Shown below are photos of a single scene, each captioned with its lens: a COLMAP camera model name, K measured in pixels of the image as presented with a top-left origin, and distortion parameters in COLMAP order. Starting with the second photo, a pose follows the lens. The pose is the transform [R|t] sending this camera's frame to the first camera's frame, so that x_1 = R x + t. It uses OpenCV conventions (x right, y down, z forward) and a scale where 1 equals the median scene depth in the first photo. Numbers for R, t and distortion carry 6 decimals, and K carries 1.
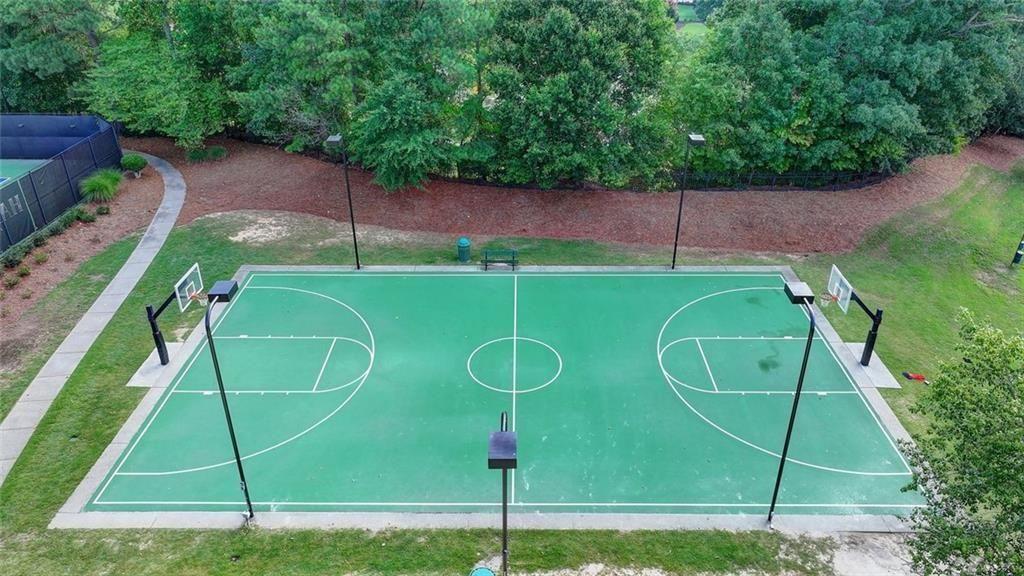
lens RADIAL K [[718.1, 0, 515.7], [0, 718.1, 286.1], [0, 0, 1]] dist [0.003244, 0.005933]
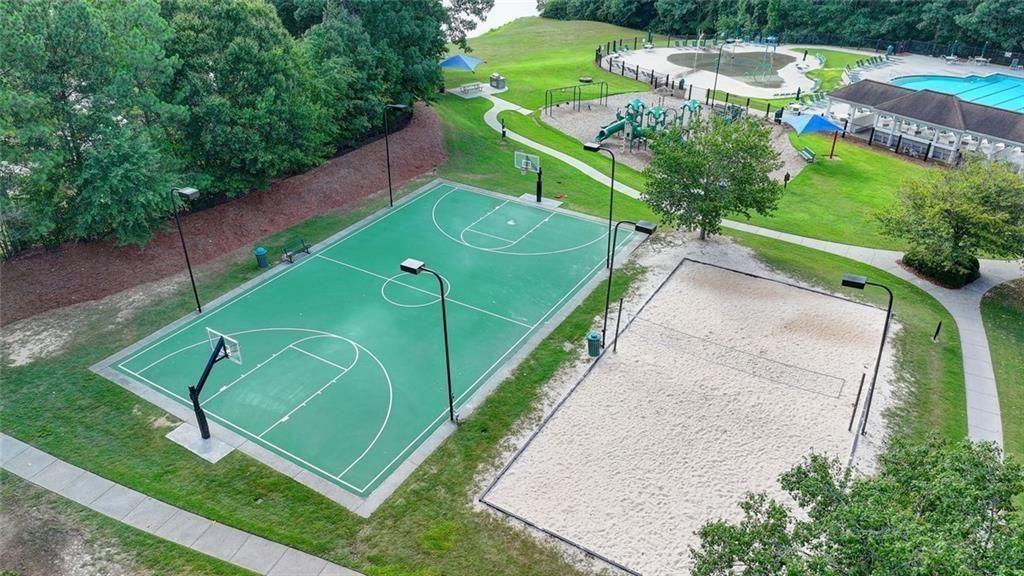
lens RADIAL K [[718.1, 0, 515.7], [0, 718.1, 286.1], [0, 0, 1]] dist [0.003244, 0.005933]
pose [[0.510418, -0.433897, 0.742433, -0.746462], [0.413489, 0.880845, 0.230518, -0.108827], [-0.753989, 0.189327, 0.629011, -0.012985]]
